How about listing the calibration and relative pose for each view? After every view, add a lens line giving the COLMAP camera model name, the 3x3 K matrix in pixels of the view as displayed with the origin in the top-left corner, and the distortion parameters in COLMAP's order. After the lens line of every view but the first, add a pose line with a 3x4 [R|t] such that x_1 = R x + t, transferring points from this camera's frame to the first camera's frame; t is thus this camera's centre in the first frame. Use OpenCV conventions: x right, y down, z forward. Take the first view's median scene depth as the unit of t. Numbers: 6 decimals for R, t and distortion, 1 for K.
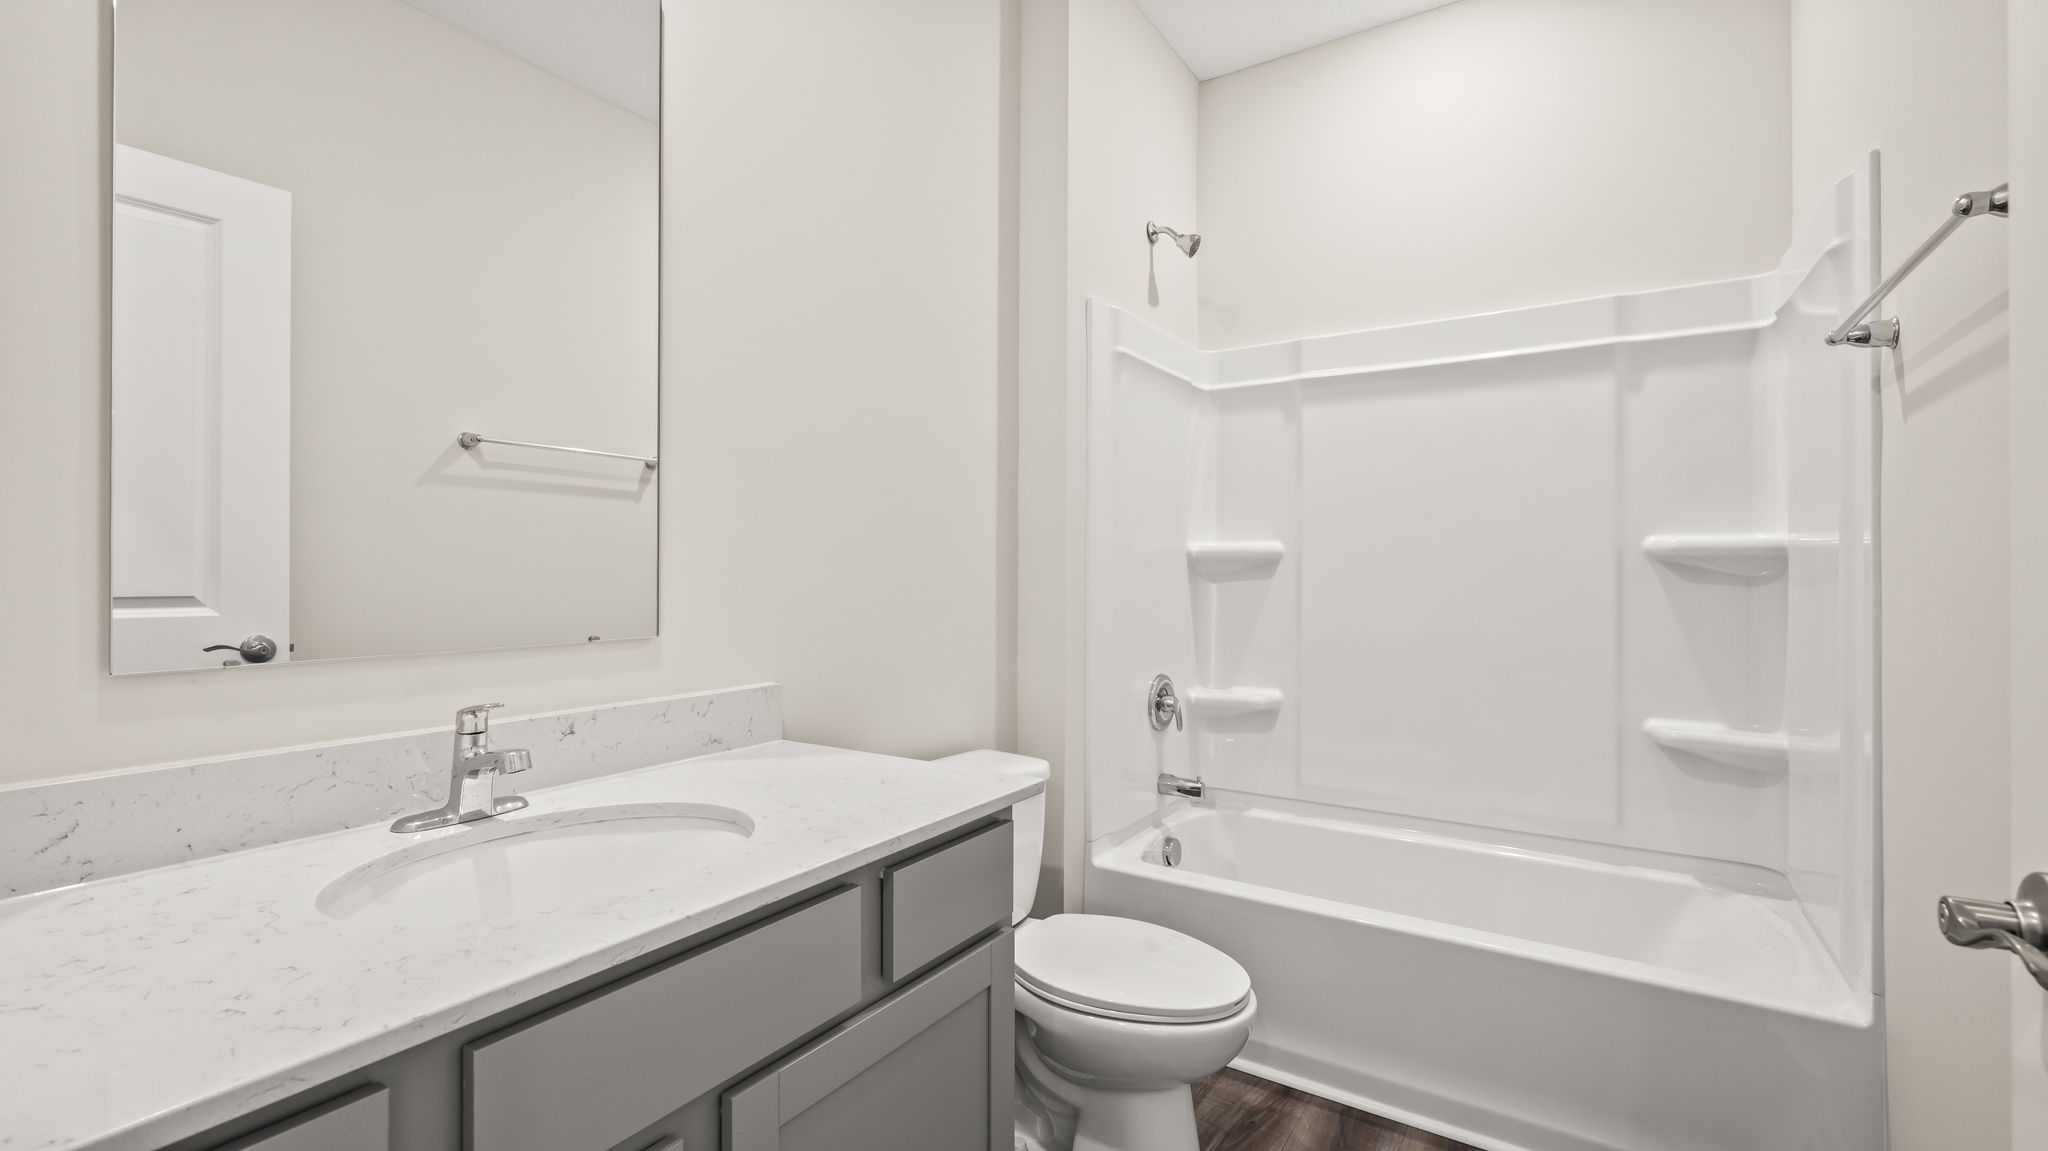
lens RADIAL K [[875.9, 0, 1022.8], [0, 875.9, 568.8], [0, 0, 1]] dist [0.003004, -0.000157]
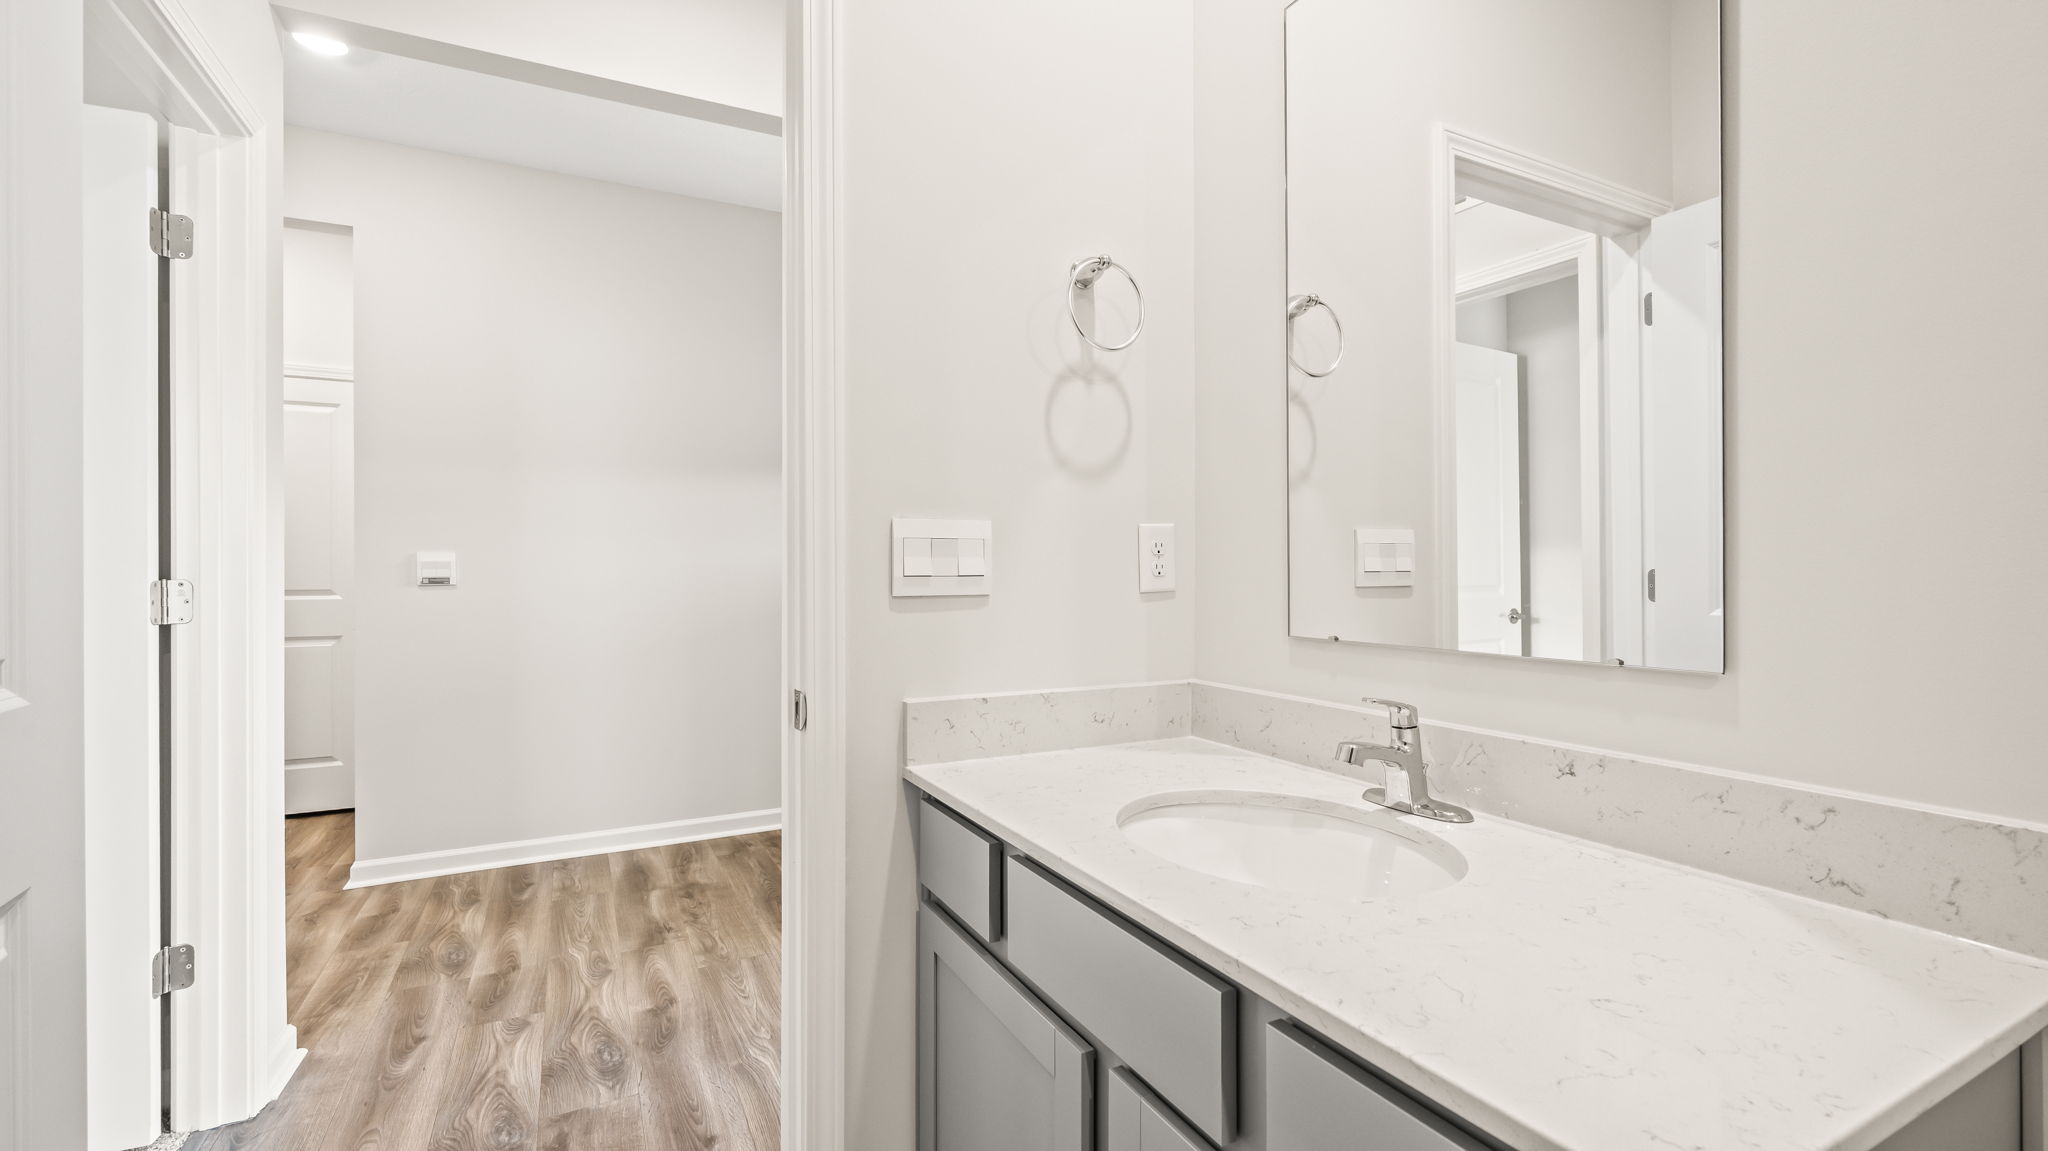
lens RADIAL K [[875.9, 0, 1013.4], [0, 875.9, 571.5], [0, 0, 1]] dist [0.003004, -0.000157]
pose [[-0.498346, -0.000582, -0.866978, 0.433379], [0.003684, 0.999989, -0.002789, 0.003275], [0.866971, -0.004584, -0.498338, 0.960704]]
